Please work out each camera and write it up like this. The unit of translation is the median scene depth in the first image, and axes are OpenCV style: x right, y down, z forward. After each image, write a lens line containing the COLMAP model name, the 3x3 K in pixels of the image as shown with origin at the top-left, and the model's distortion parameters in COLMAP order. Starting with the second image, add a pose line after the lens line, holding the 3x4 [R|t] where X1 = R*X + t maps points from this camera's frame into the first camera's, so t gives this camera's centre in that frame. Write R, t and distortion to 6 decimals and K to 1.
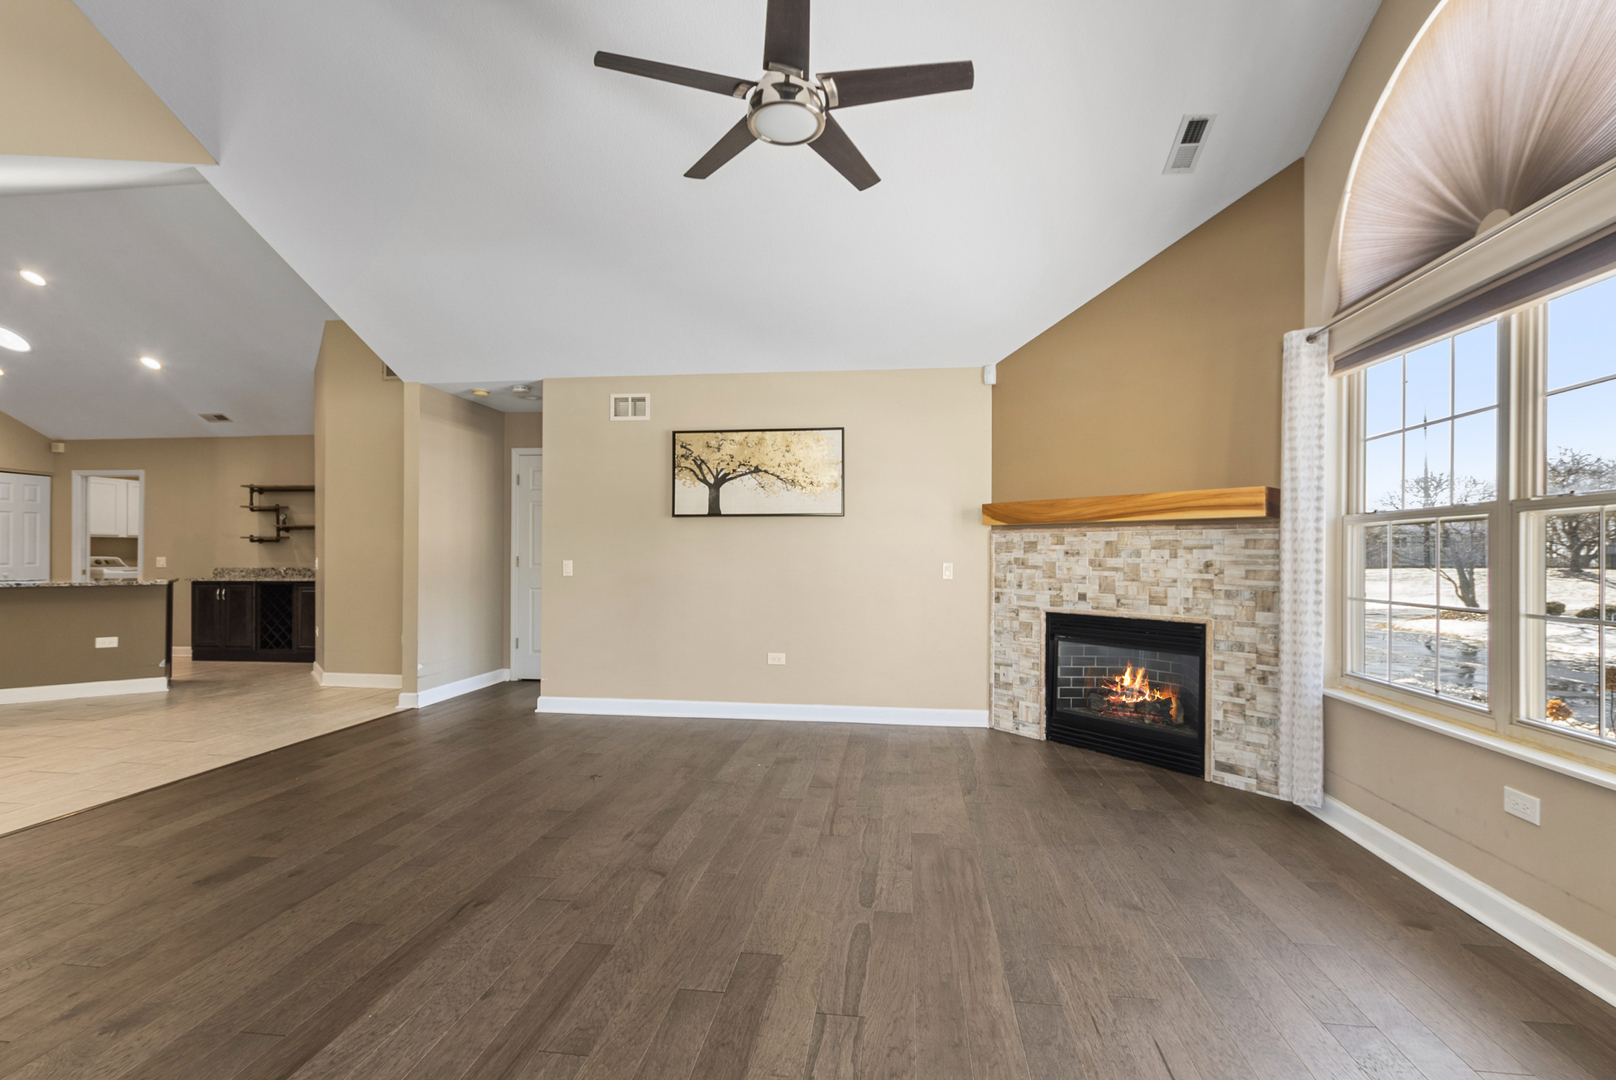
lens RADIAL K [[710.8, 0, 815.1], [0, 710.8, 551.3], [0, 0, 1]] dist [0.001981, 0.000277]
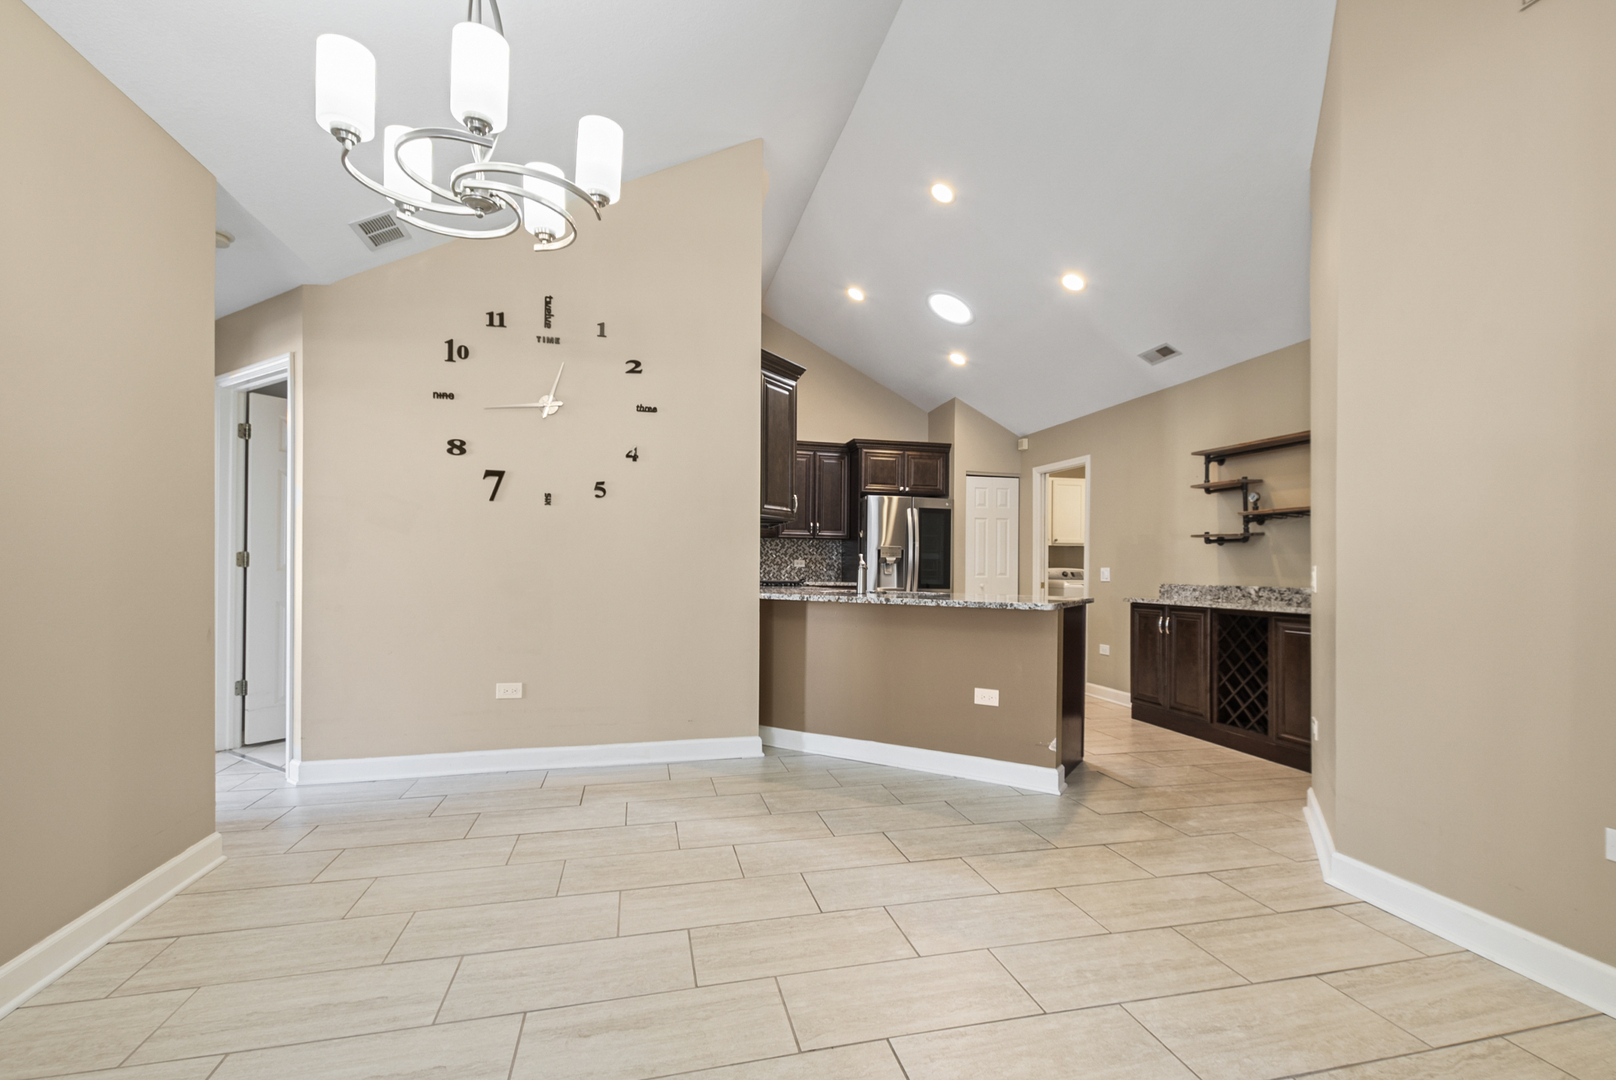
lens RADIAL K [[720.7, 0, 819.9], [0, 720.7, 562.9], [0, 0, 1]] dist [0.002321, 0.000376]
pose [[0.359690, -0.003914, -0.933064, -0.372734], [-0.005869, 0.999962, -0.006457, 0.011408], [0.933053, 0.007799, 0.359654, 0.523059]]
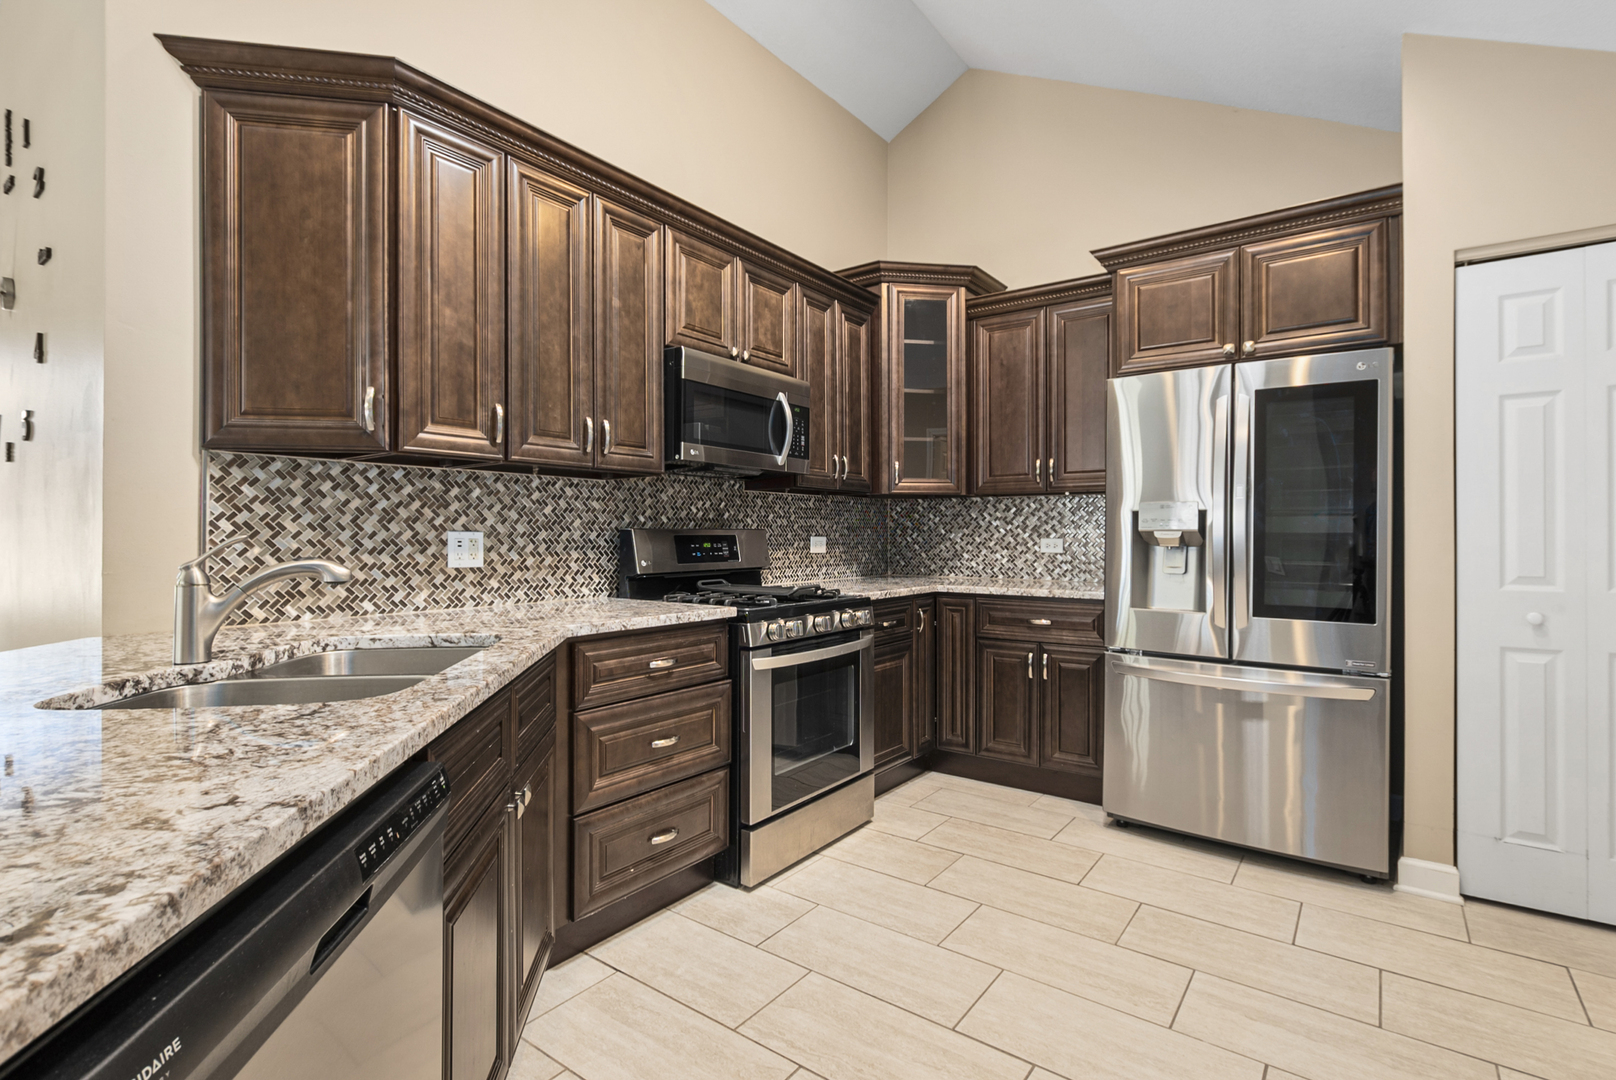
lens RADIAL K [[764.8, 0, 818.3], [0, 764.8, 537.0], [0, 0, 1]] dist [-0.000718, 0.000046]
pose [[-0.481252, -0.003912, -0.876573, -0.835842], [0.002233, 0.999981, -0.005689, 0.001616], [0.876579, -0.004696, -0.481234, 1.017624]]
